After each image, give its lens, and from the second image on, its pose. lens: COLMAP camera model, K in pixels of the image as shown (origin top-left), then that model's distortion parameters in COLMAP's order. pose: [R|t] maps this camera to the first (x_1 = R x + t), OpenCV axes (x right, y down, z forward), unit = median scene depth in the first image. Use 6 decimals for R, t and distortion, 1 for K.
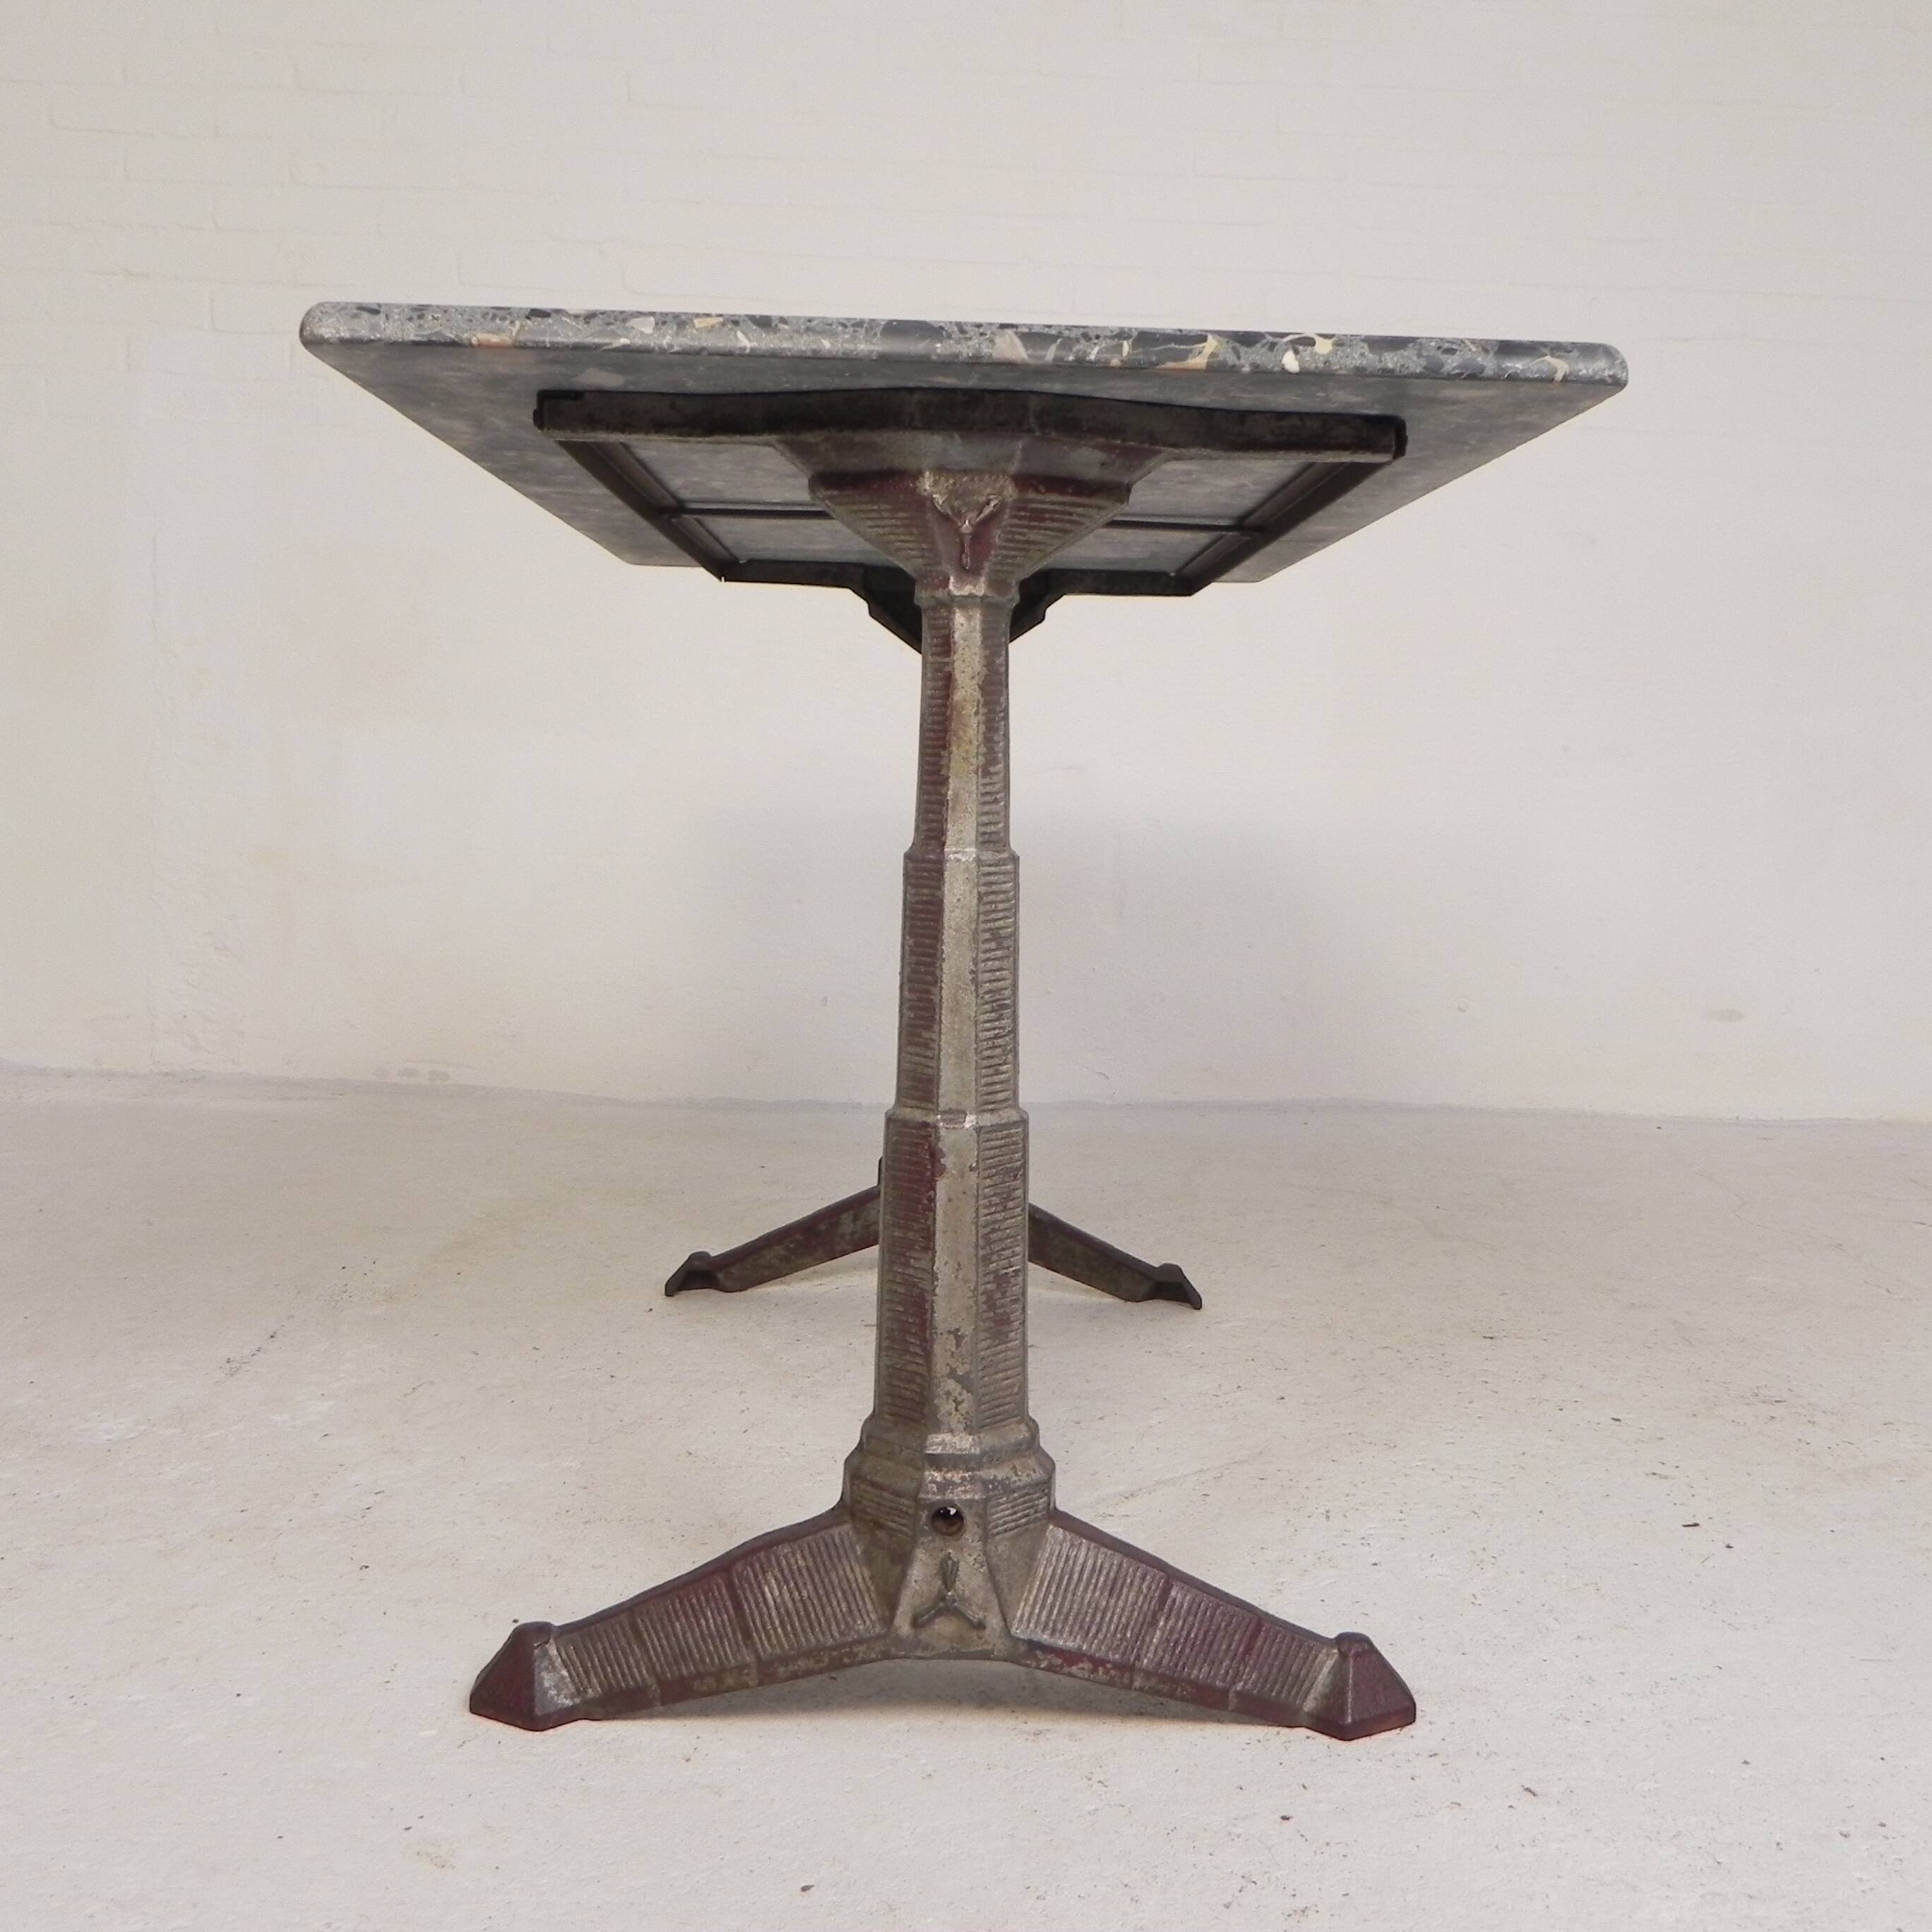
lens RADIAL K [[1953.3, 0, 964.1], [0, 1953.3, 948.6], [0, 0, 1]] dist [-0.010681, 0.000000]
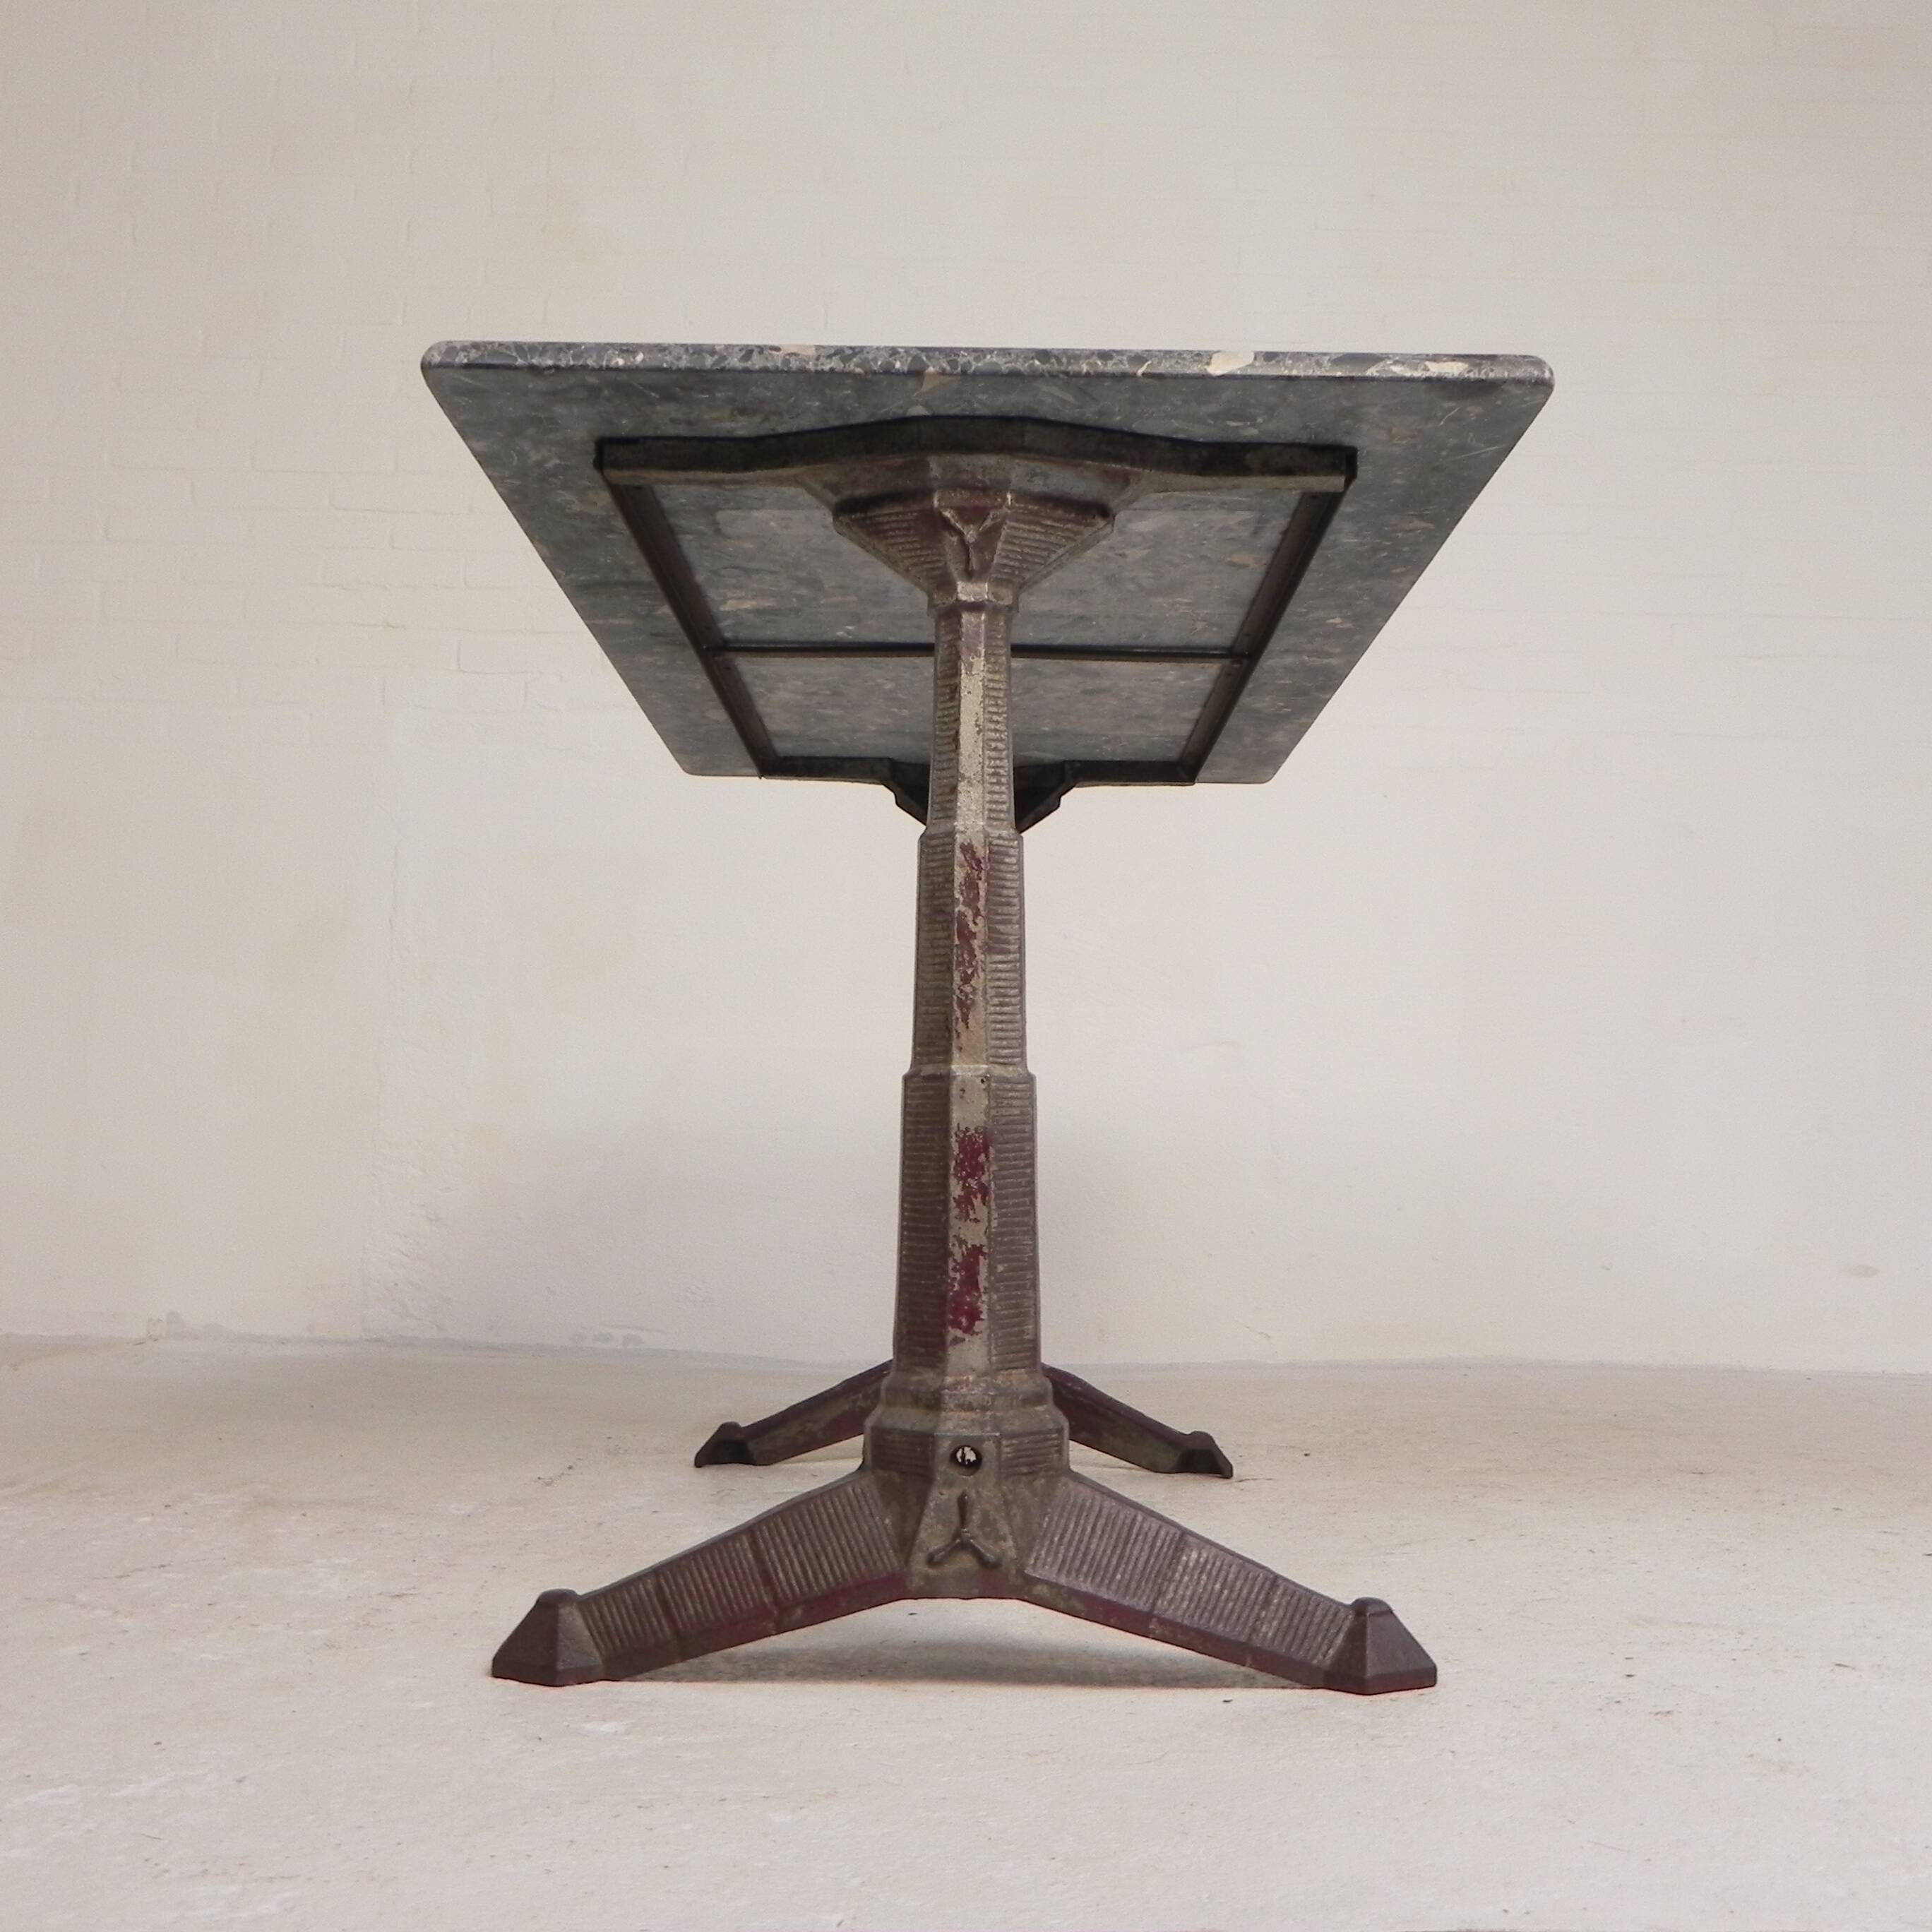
lens RADIAL K [[1953.3, 0, 959.5], [0, 1953.3, 943.5], [0, 0, 1]] dist [-0.010681, 0.000000]
pose [[0.999581, -0.014596, -0.024988, -0.126709], [0.008587, 0.974192, -0.225557, 0.190870], [0.027635, 0.225248, 0.973909, -0.135962]]
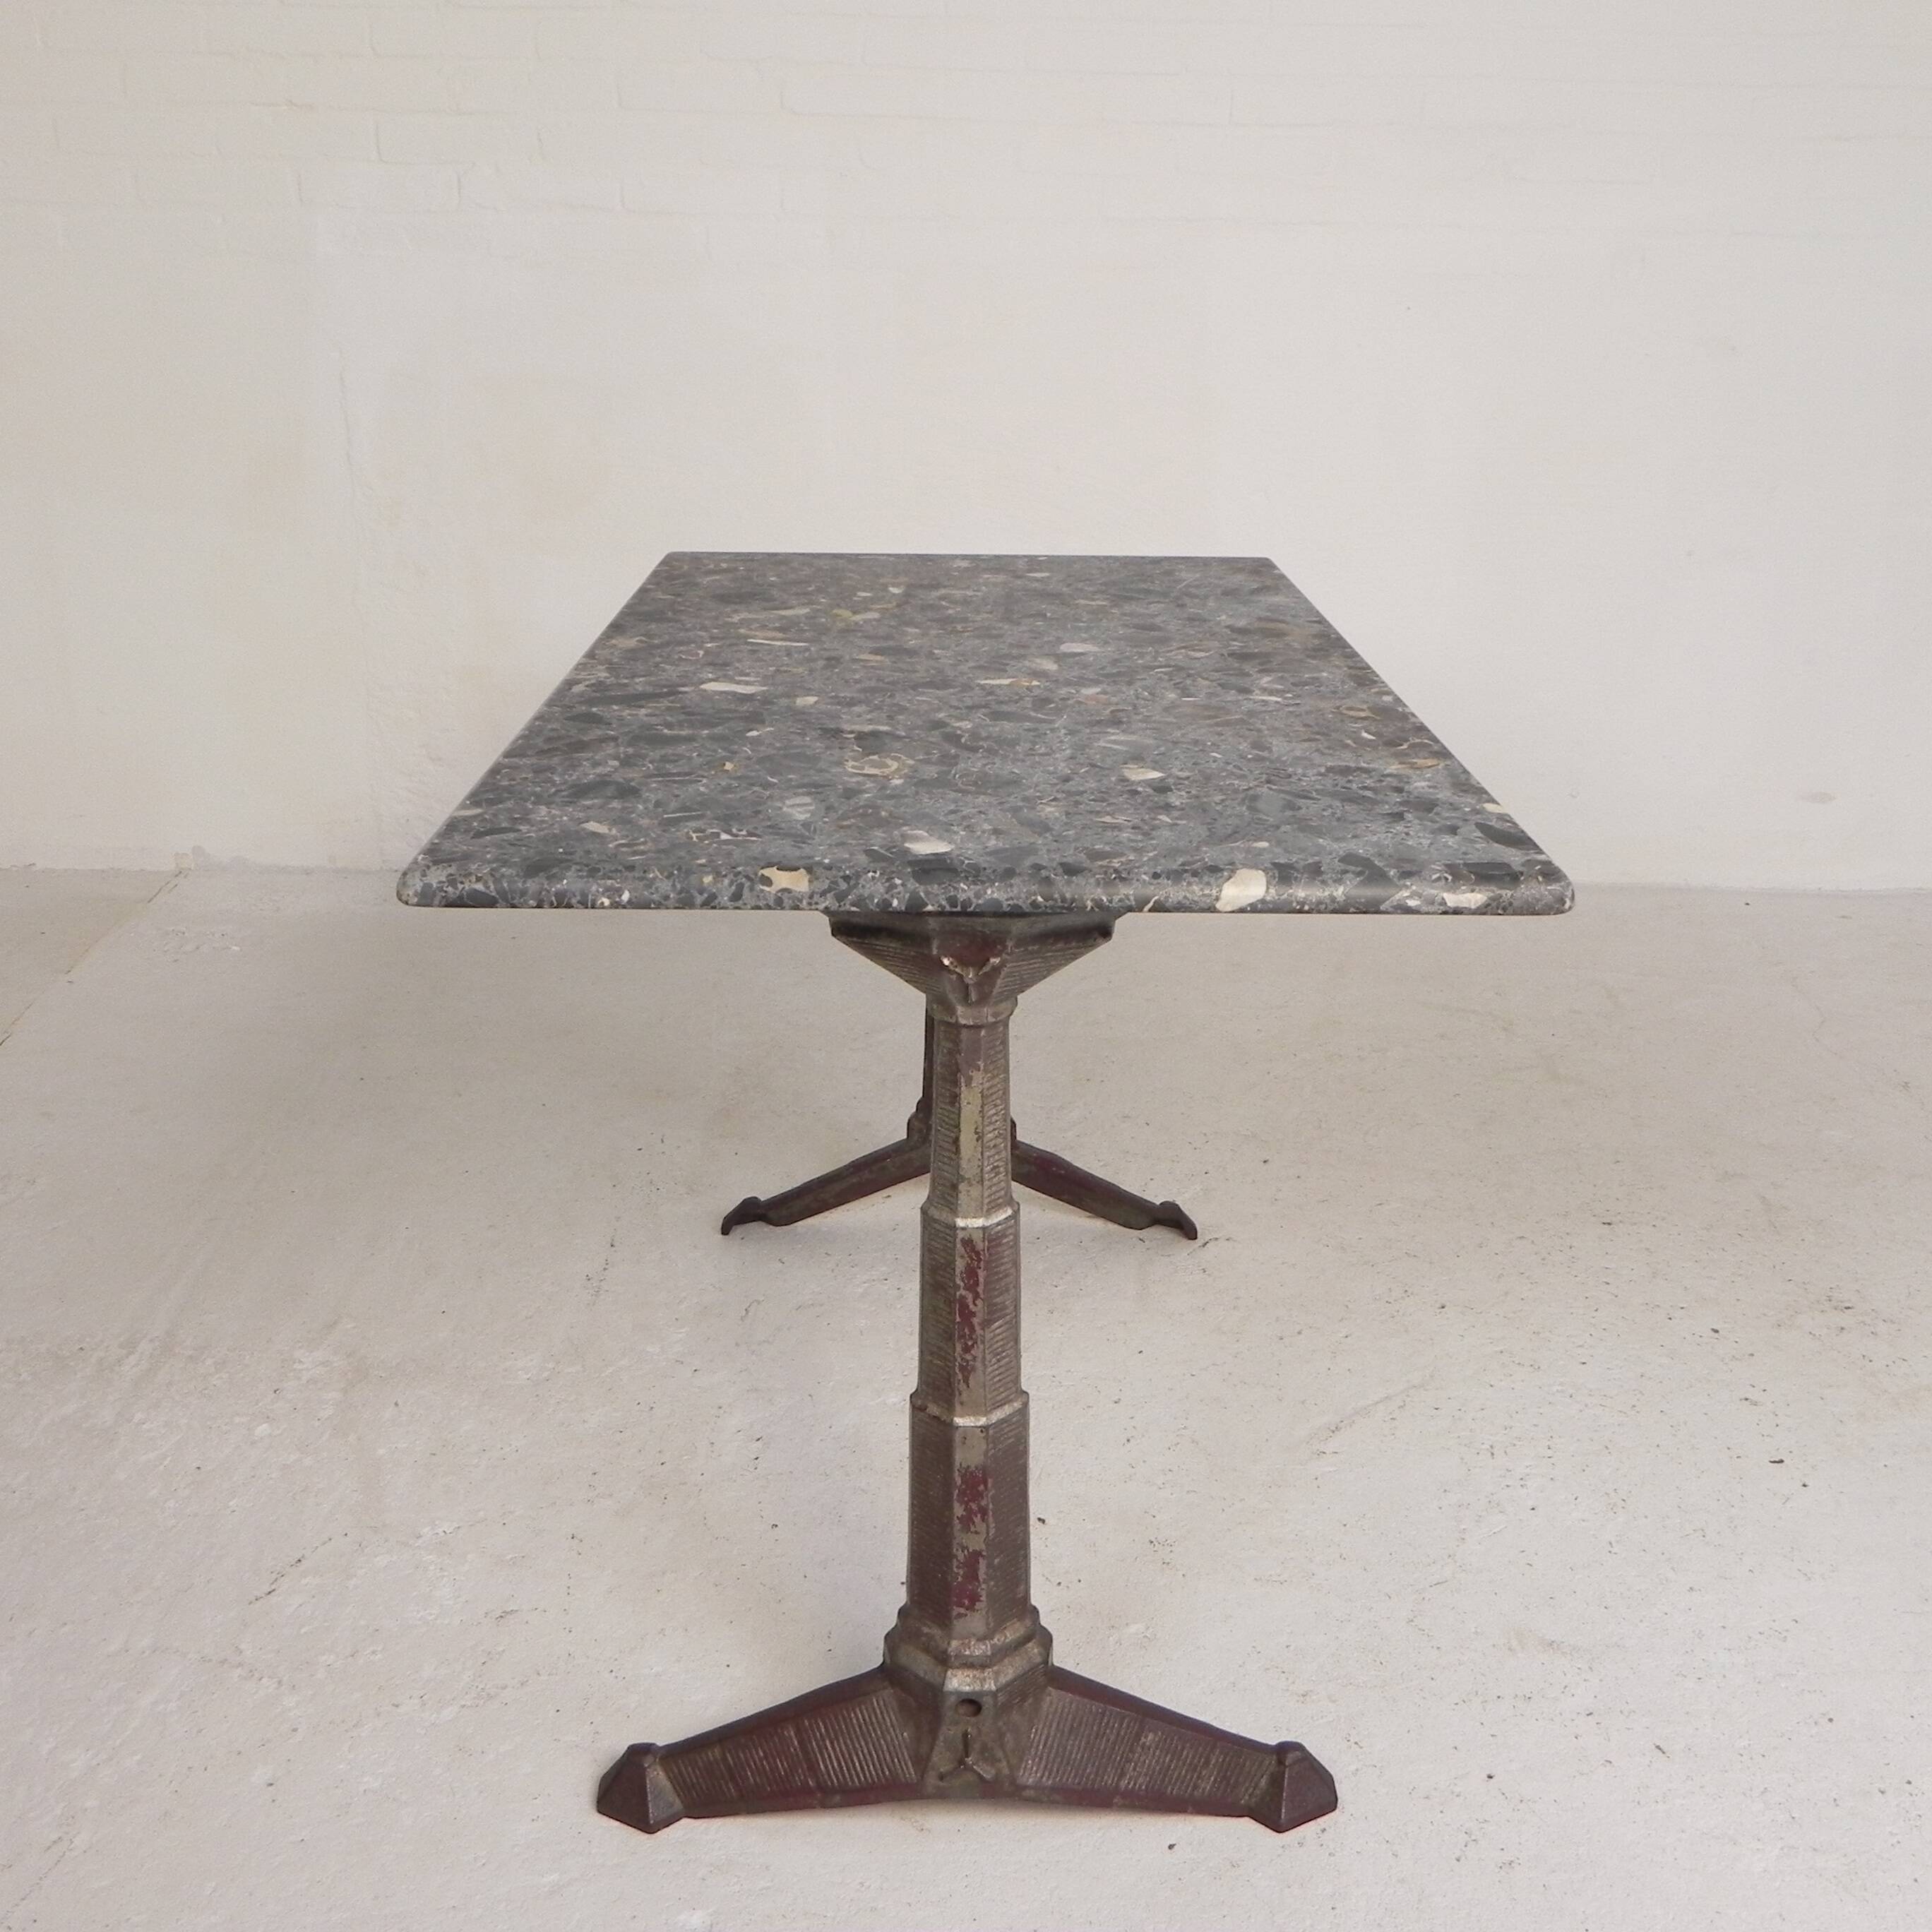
lens RADIAL K [[1953.3, 0, 962.0], [0, 1953.3, 958.8], [0, 0, 1]] dist [-0.010681, 0.000000]
pose [[0.999714, -0.009581, -0.021898, -0.125525], [0.015022, 0.964448, 0.263845, -0.349370], [0.018592, -0.264099, 0.964316, -0.156130]]
